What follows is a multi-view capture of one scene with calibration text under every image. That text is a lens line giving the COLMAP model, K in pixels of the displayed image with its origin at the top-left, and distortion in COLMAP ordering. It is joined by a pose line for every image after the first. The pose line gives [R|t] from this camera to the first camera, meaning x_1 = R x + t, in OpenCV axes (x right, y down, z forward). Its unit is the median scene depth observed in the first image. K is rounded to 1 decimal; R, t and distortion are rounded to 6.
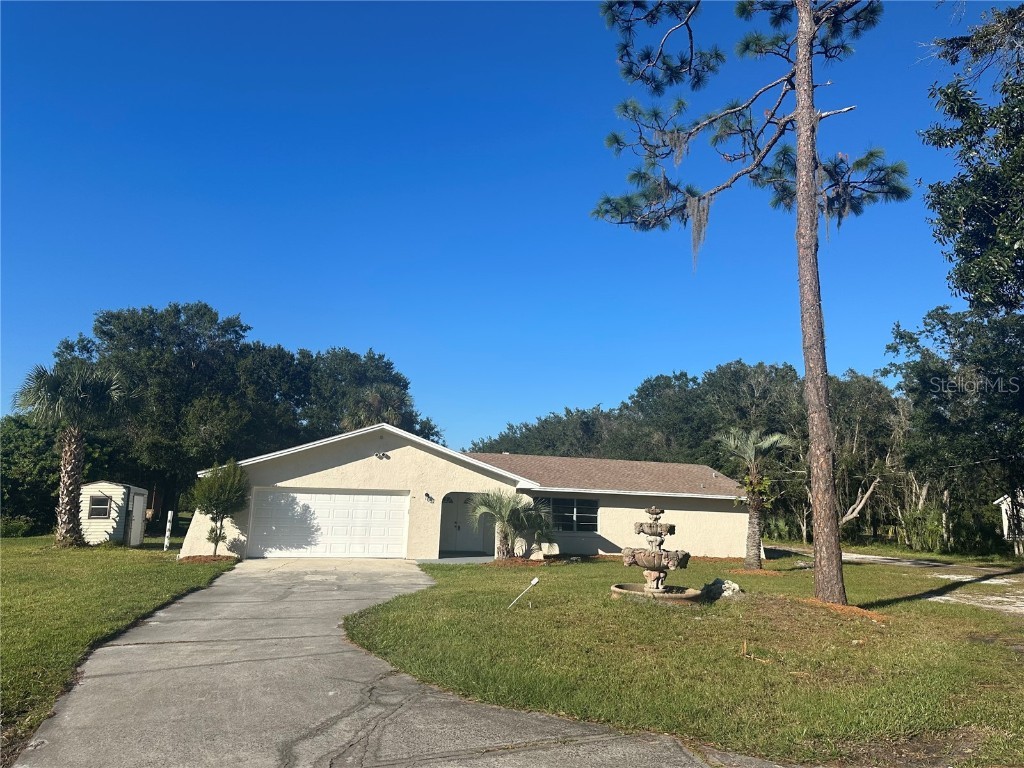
lens RADIAL K [[719.1, 0, 520.2], [0, 719.1, 377.2], [0, 0, 1]] dist [0.052095, -0.054426]
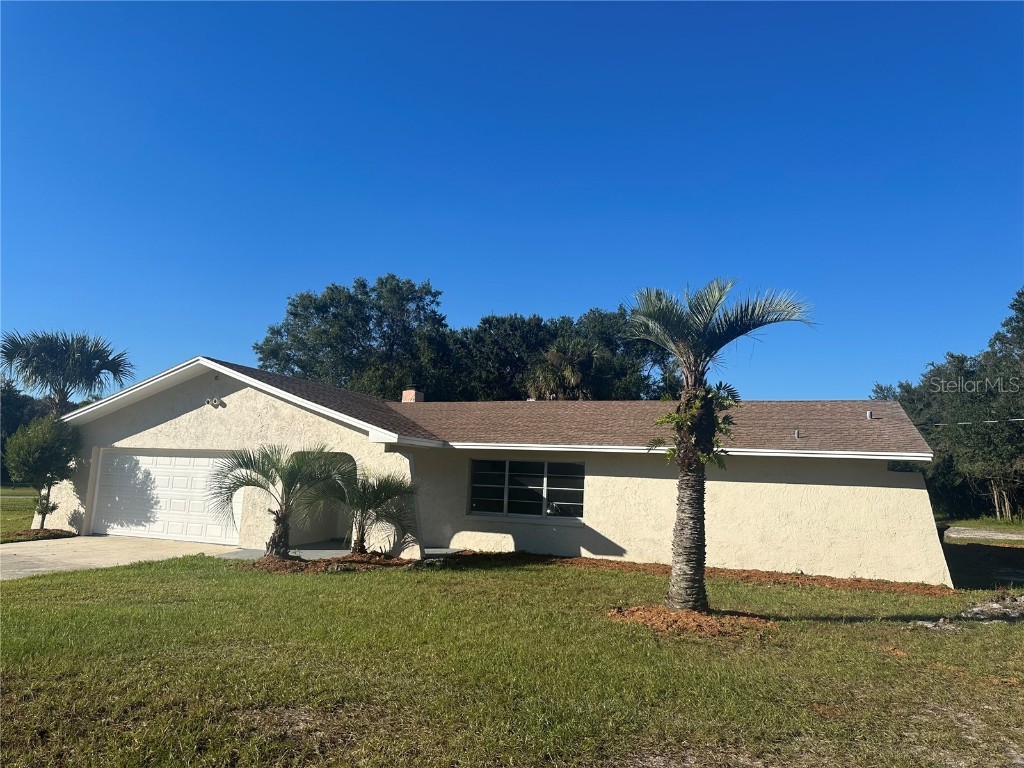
lens RADIAL K [[719.1, 0, 510.2], [0, 719.1, 383.7], [0, 0, 1]] dist [0.052095, -0.054426]
pose [[0.810900, -0.078299, -0.579923, 0.499370], [0.093981, 0.995569, -0.003005, 0.127871], [0.577589, -0.052065, 0.814666, 0.618962]]
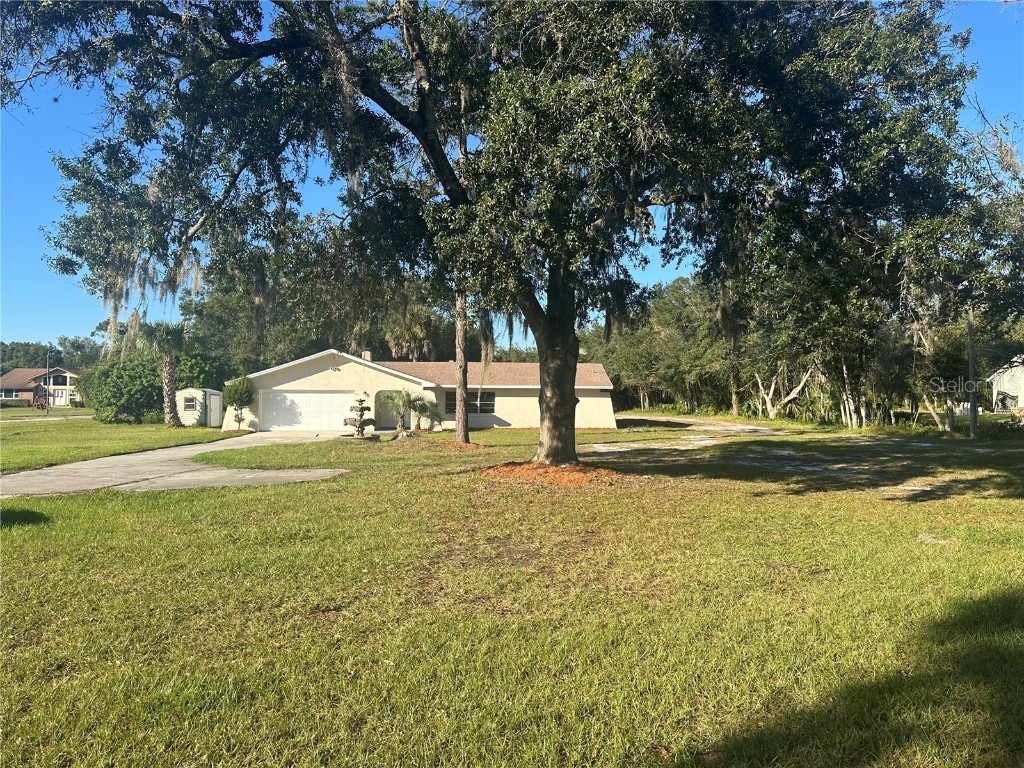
lens RADIAL K [[719.1, 0, 533.4], [0, 719.1, 388.4], [0, 0, 1]] dist [0.052095, -0.054426]
pose [[0.978891, -0.025348, -0.202806, 0.602401], [0.059114, 0.984982, 0.162221, -0.088351], [0.195648, -0.170785, 0.965688, -0.501214]]
